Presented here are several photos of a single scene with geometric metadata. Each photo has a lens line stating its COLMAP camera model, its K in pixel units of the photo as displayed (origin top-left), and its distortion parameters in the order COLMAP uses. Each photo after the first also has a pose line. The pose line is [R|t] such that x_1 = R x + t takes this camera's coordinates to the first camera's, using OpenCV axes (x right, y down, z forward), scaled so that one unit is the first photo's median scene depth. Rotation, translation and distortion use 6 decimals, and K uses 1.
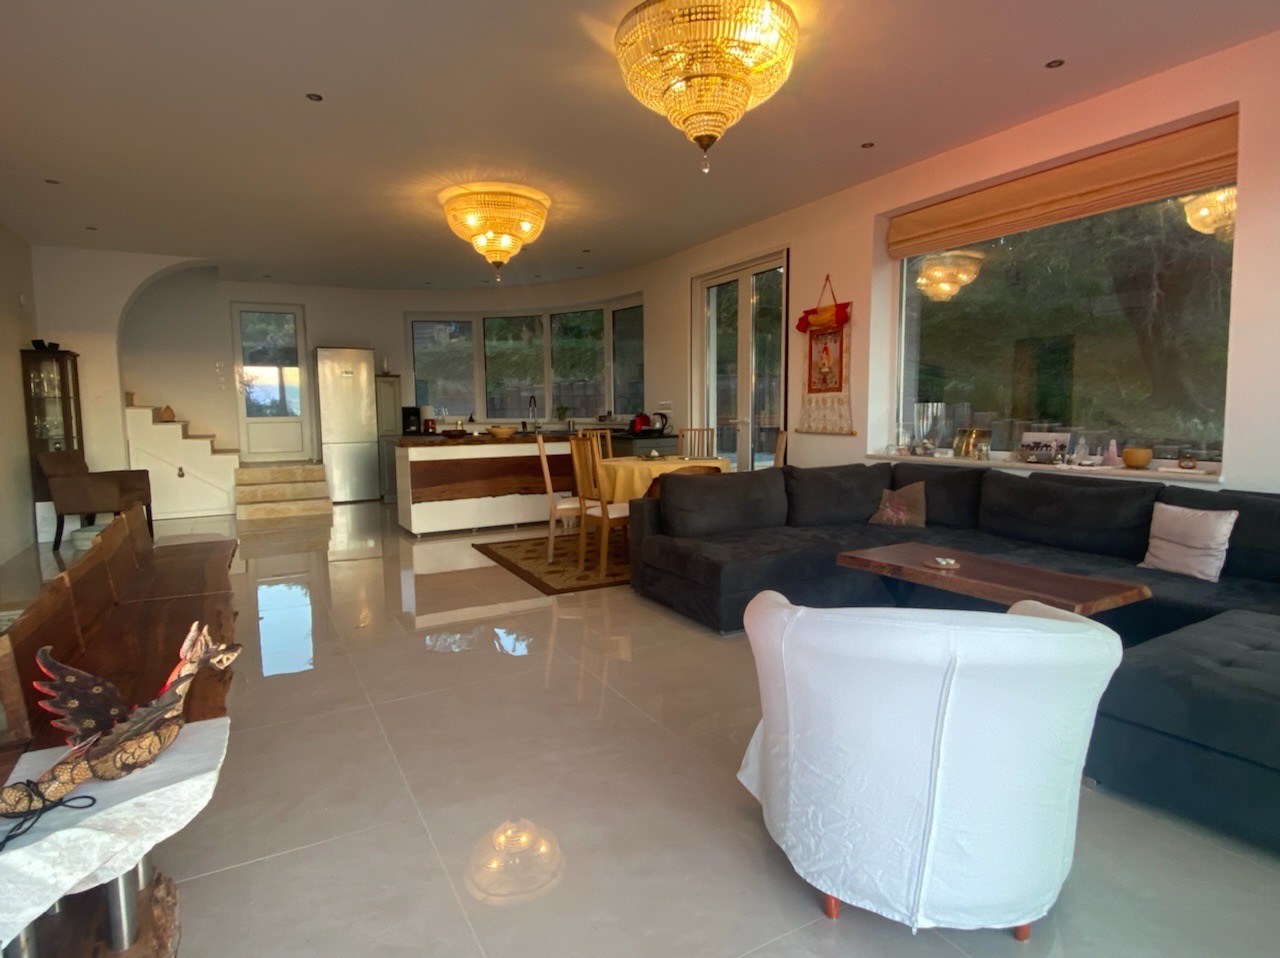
lens RADIAL K [[715.9, 0, 640.0], [0, 715.9, 479.0], [0, 0, 1]] dist [0.045060, -0.000152]
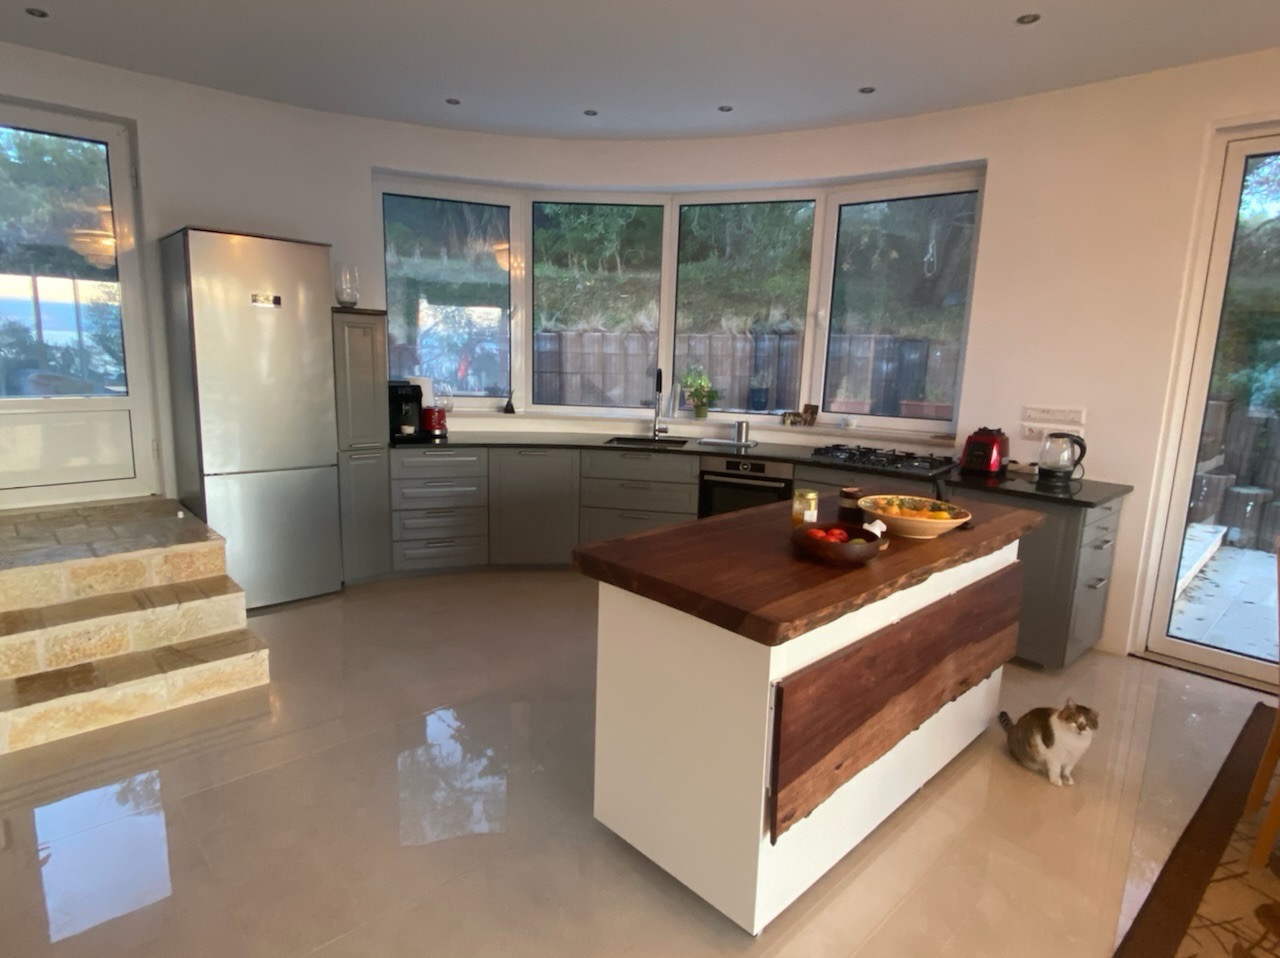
lens RADIAL K [[718.0, 0, 640.0], [0, 718.0, 479.0], [0, 0, 1]] dist [-0.002678, -0.001477]
pose [[0.968726, 0.001014, 0.248131, -0.191992], [-0.020183, 0.997000, 0.074721, -0.051197], [-0.247311, -0.077392, 0.965840, 0.350385]]
